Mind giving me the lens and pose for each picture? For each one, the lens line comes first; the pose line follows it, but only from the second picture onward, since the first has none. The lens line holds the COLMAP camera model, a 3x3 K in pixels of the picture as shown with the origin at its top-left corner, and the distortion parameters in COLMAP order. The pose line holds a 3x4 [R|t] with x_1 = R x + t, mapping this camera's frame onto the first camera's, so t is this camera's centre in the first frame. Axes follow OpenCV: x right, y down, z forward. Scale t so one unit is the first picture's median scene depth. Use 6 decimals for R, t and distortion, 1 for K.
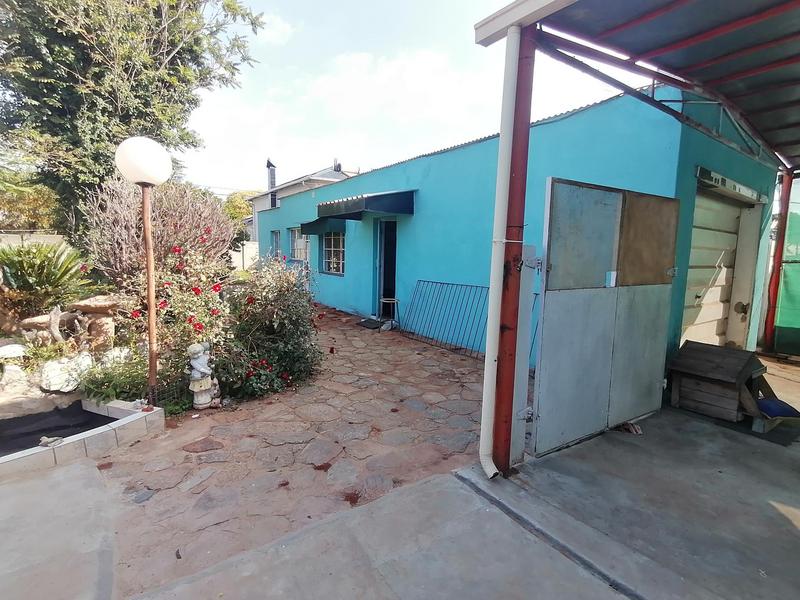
lens RADIAL K [[395.4, 0, 398.1], [0, 395.4, 301.8], [0, 0, 1]] dist [0.036998, -0.024066]
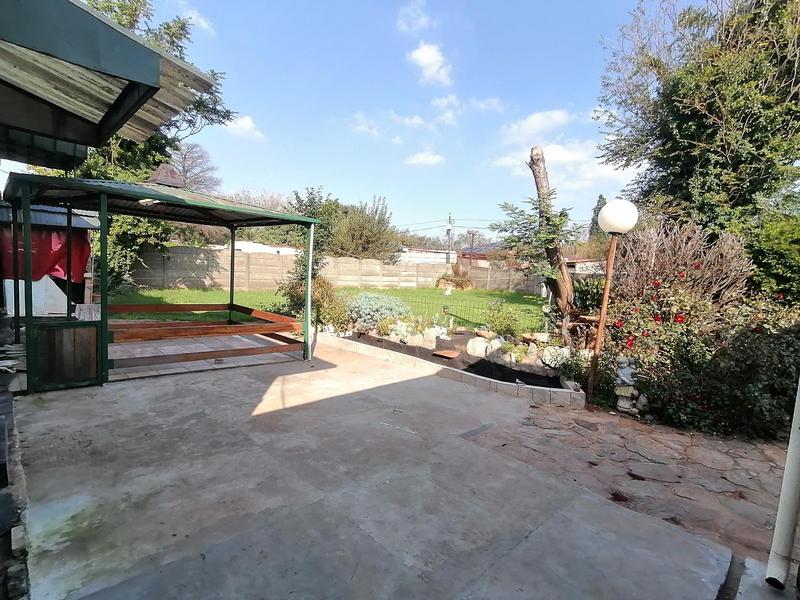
lens RADIAL K [[395.4, 0, 398.1], [0, 395.4, 301.8], [0, 0, 1]] dist [0.036998, -0.024066]
pose [[0.157738, 0.066753, -0.985222, 0.591085], [-0.176116, 0.983618, 0.038448, 0.014451], [0.971649, 0.167449, 0.166910, 0.084276]]
